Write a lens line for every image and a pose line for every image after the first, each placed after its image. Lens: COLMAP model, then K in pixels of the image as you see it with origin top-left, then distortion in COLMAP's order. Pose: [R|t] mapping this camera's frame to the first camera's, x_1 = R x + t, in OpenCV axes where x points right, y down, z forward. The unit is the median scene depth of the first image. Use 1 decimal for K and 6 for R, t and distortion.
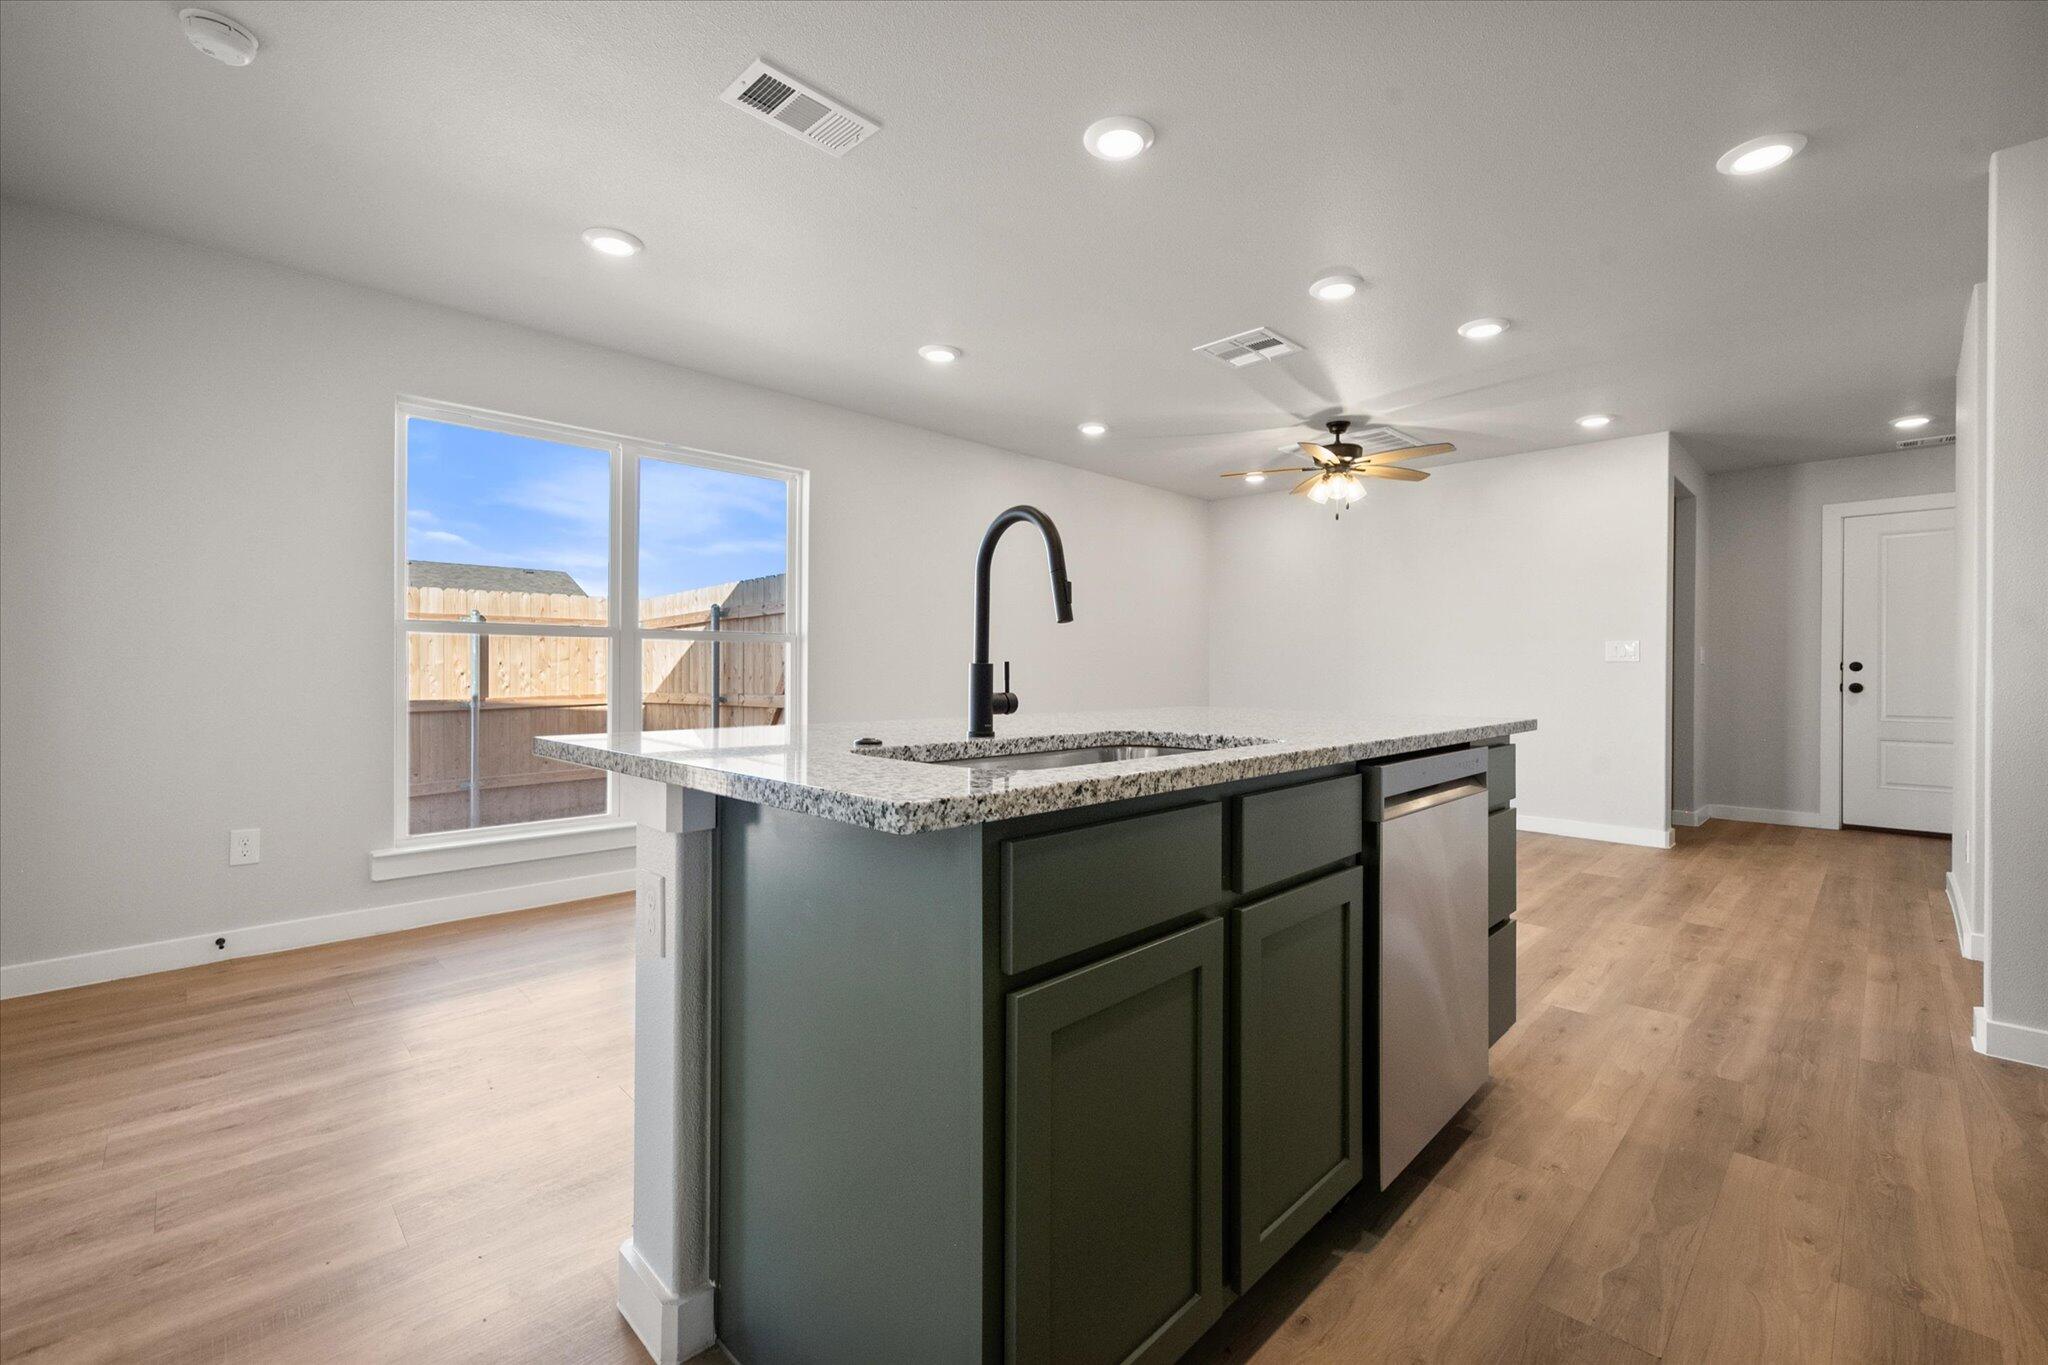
lens RADIAL K [[861.2, 0, 1021.9], [0, 861.2, 667.0], [0, 0, 1]] dist [-0.001045, -0.000196]
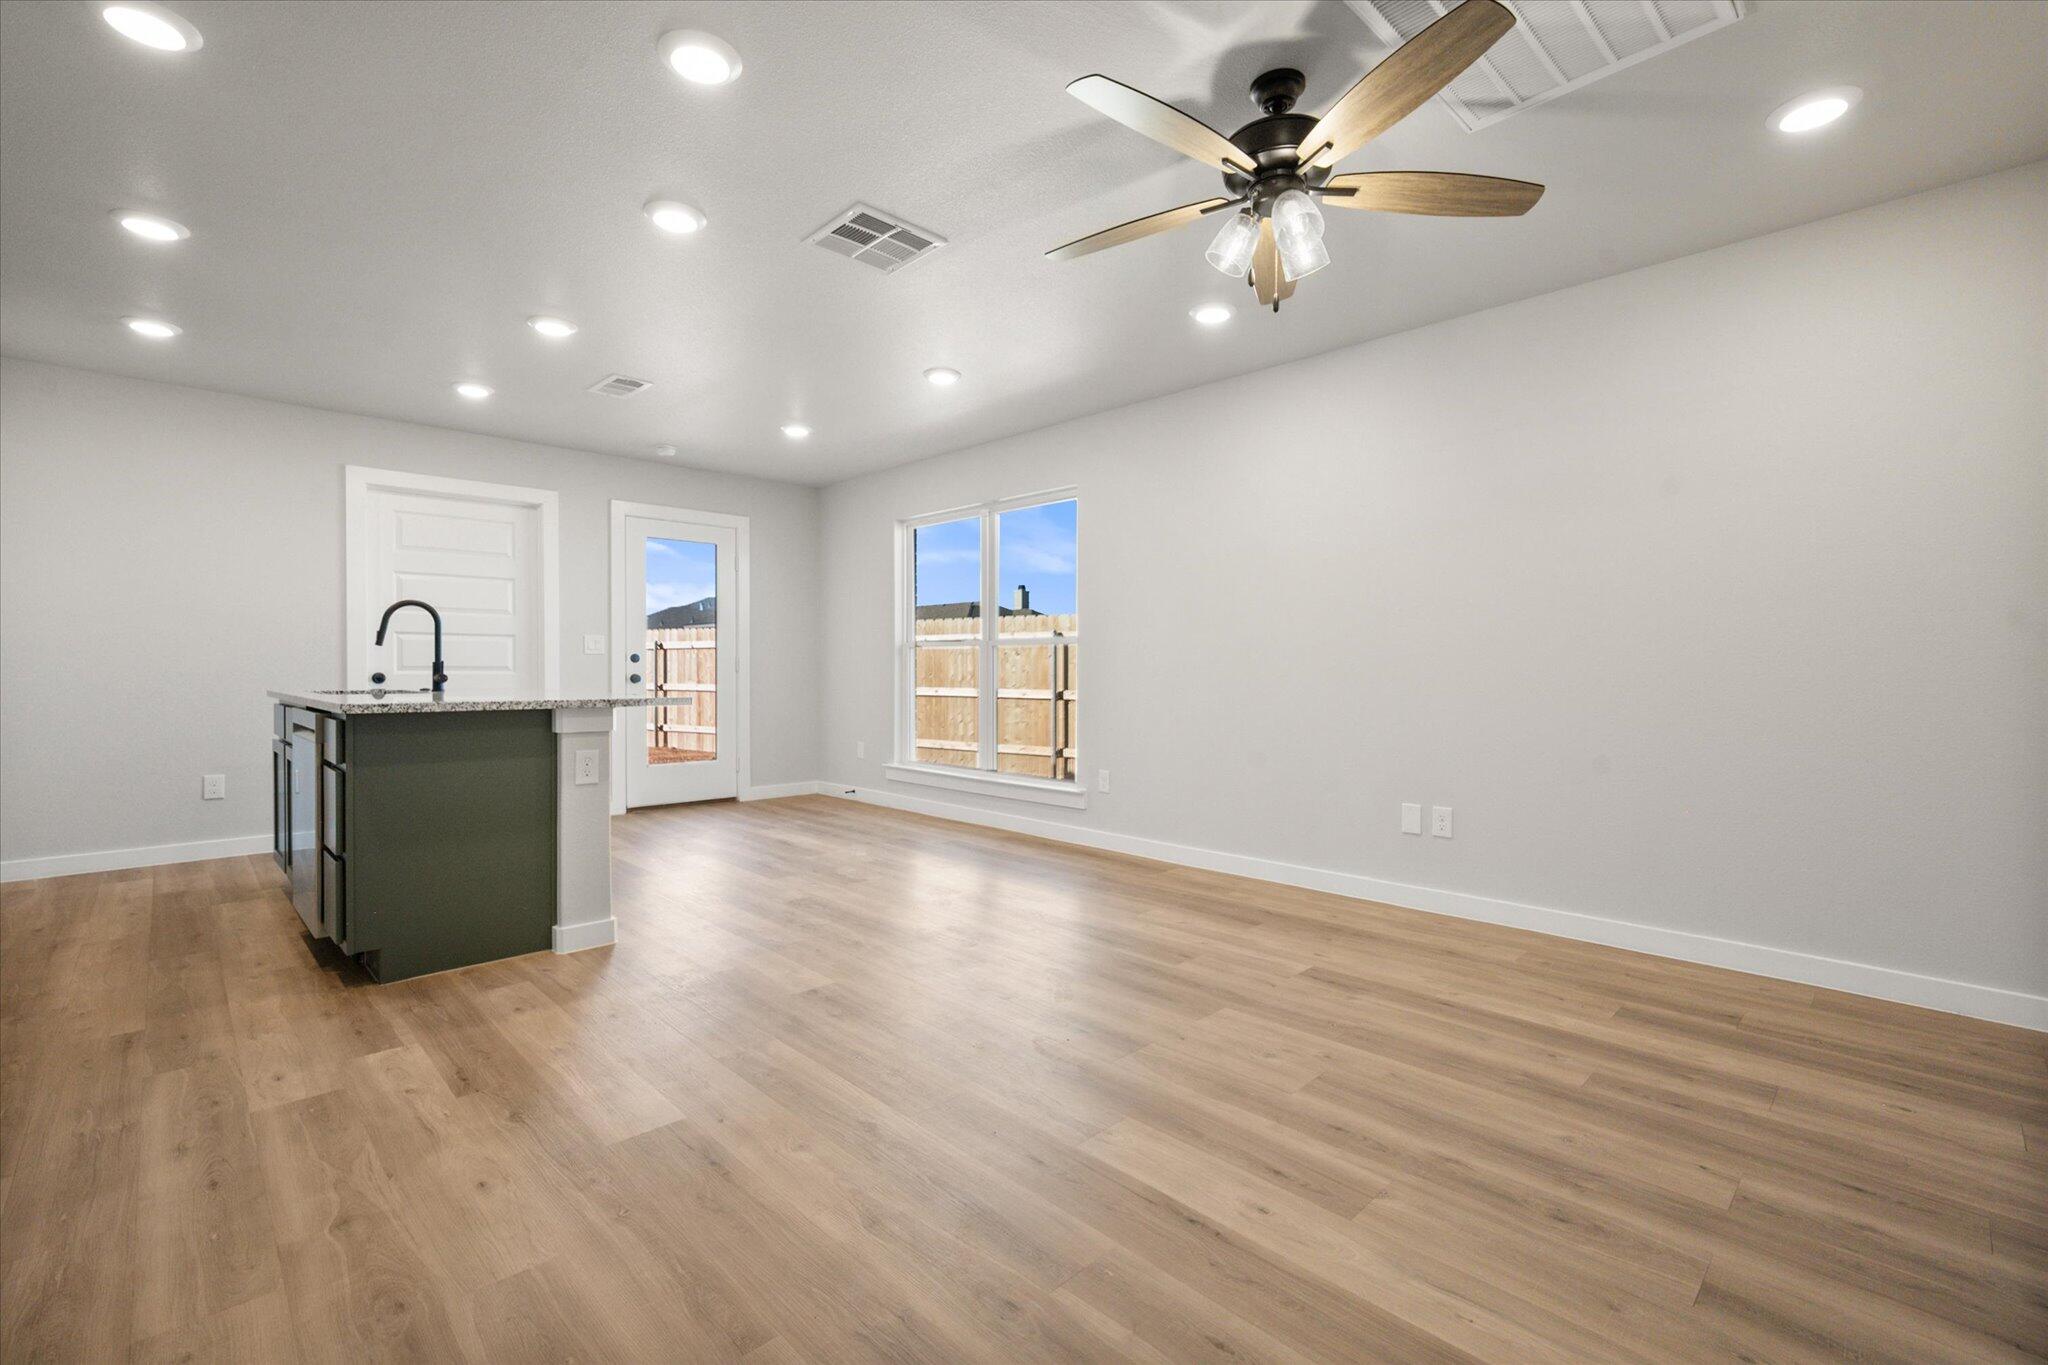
lens RADIAL K [[892.1, 0, 1024.0], [0, 892.1, 682.5], [0, 0, 1]] dist [-0.000462, 0.000169]
pose [[-0.009872, 0.010875, -0.999892, 0.861169], [-0.000171, 0.999941, 0.010877, 0.010145], [0.999951, 0.000278, -0.009869, 0.935732]]
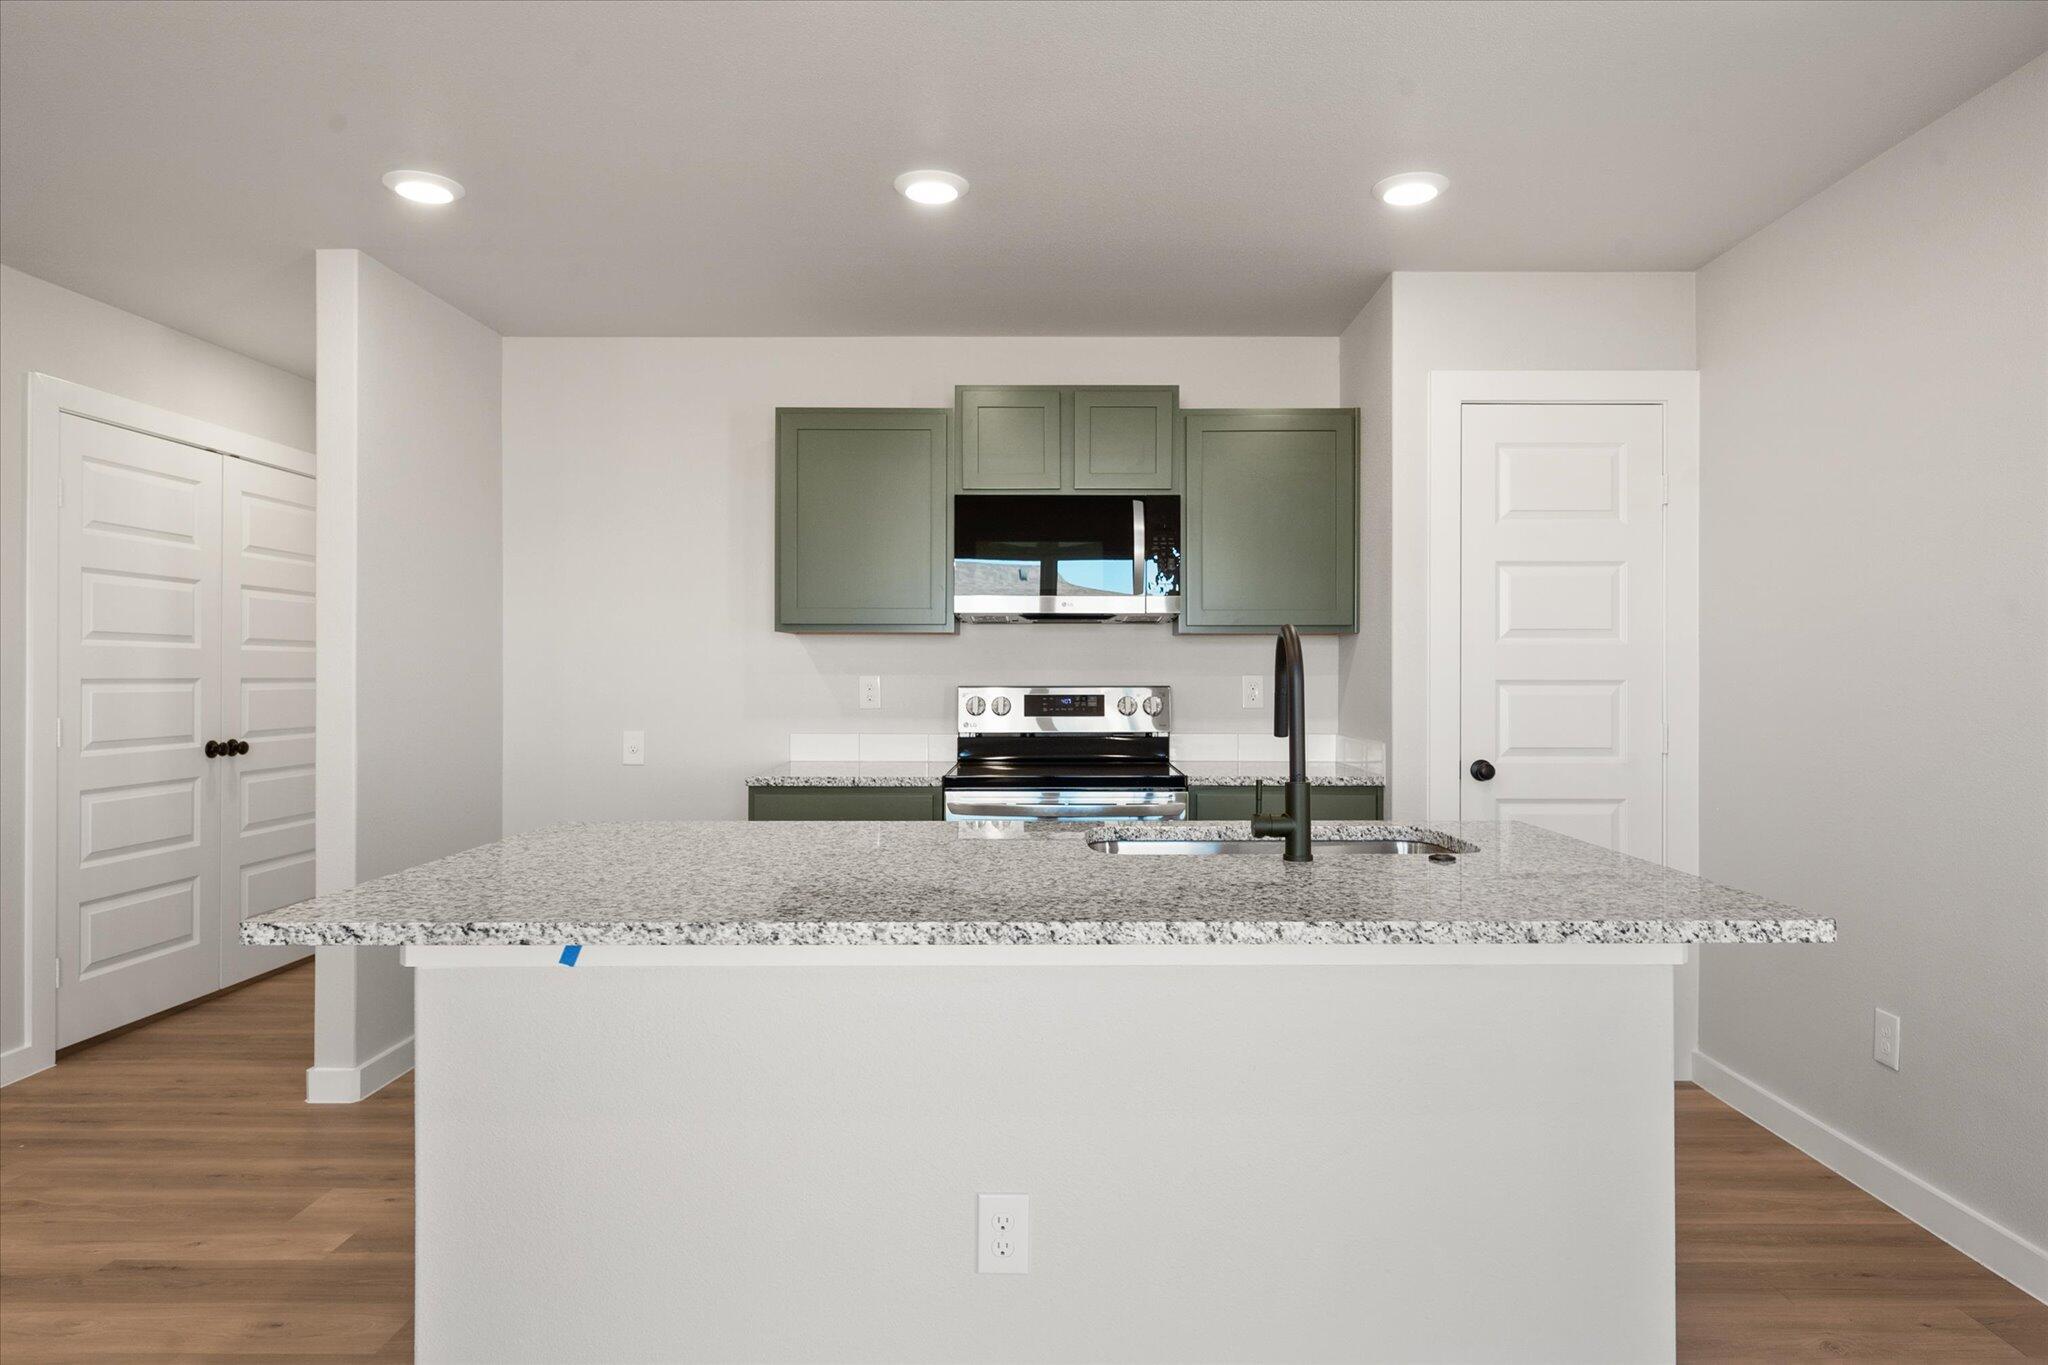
lens RADIAL K [[1220.0, 0, 1056.1], [0, 1220.0, 674.5], [0, 0, 1]] dist [0.000793, -0.000825]
pose [[-0.710581, -0.006753, 0.703583, -0.272265], [-0.007430, 0.999970, 0.002093, -0.041991], [-0.703576, -0.003740, -0.710610, 0.736672]]
